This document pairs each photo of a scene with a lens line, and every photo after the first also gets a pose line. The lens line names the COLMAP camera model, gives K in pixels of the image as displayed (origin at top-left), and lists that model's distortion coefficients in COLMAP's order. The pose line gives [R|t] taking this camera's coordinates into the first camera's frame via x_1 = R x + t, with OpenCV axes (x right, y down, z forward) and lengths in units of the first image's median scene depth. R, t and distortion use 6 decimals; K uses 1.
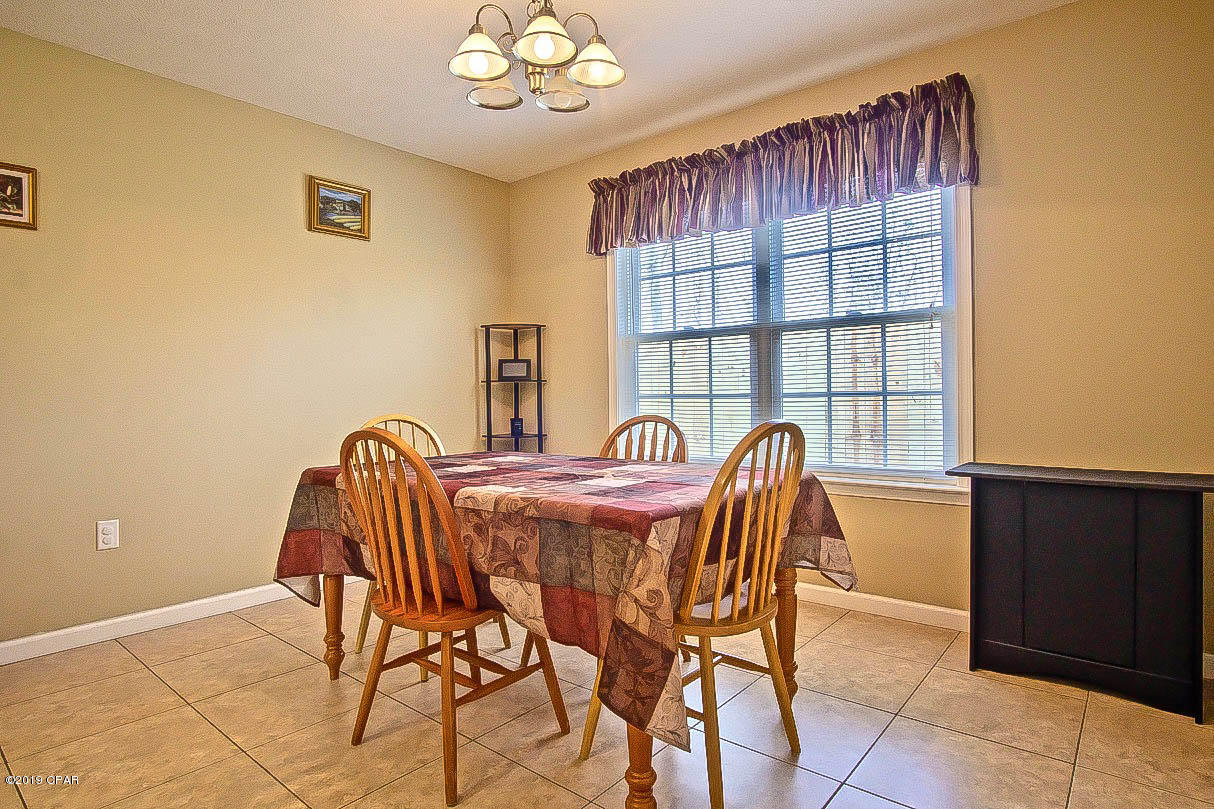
lens RADIAL K [[655.9, 0, 601.9], [0, 655.9, 398.1], [0, 0, 1]] dist [-0.031757, 0.004701]
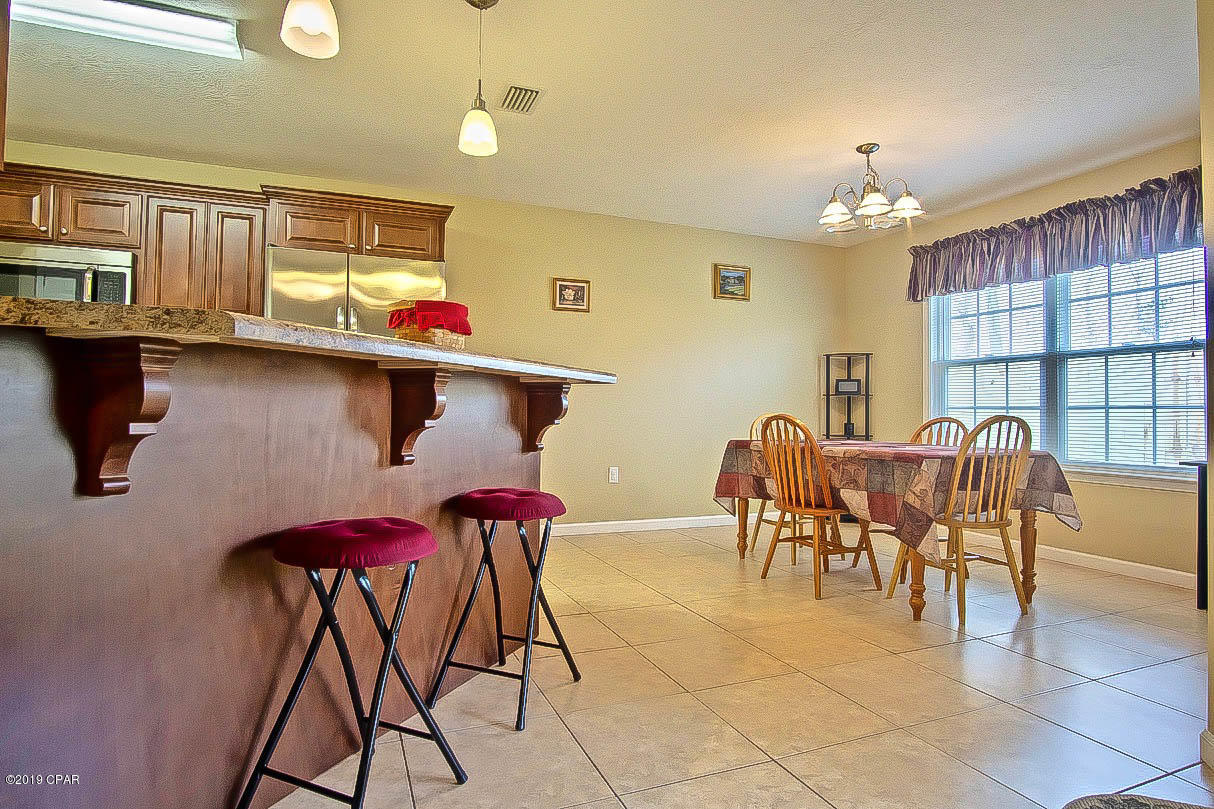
lens RADIAL K [[655.9, 0, 601.9], [0, 655.9, 398.5], [0, 0, 1]] dist [-0.031757, 0.004701]
pose [[0.886977, 0.013754, -0.461608, 0.054884], [-0.025133, 0.999513, -0.018511, 0.027140], [0.461129, 0.028021, 0.886891, -0.611679]]
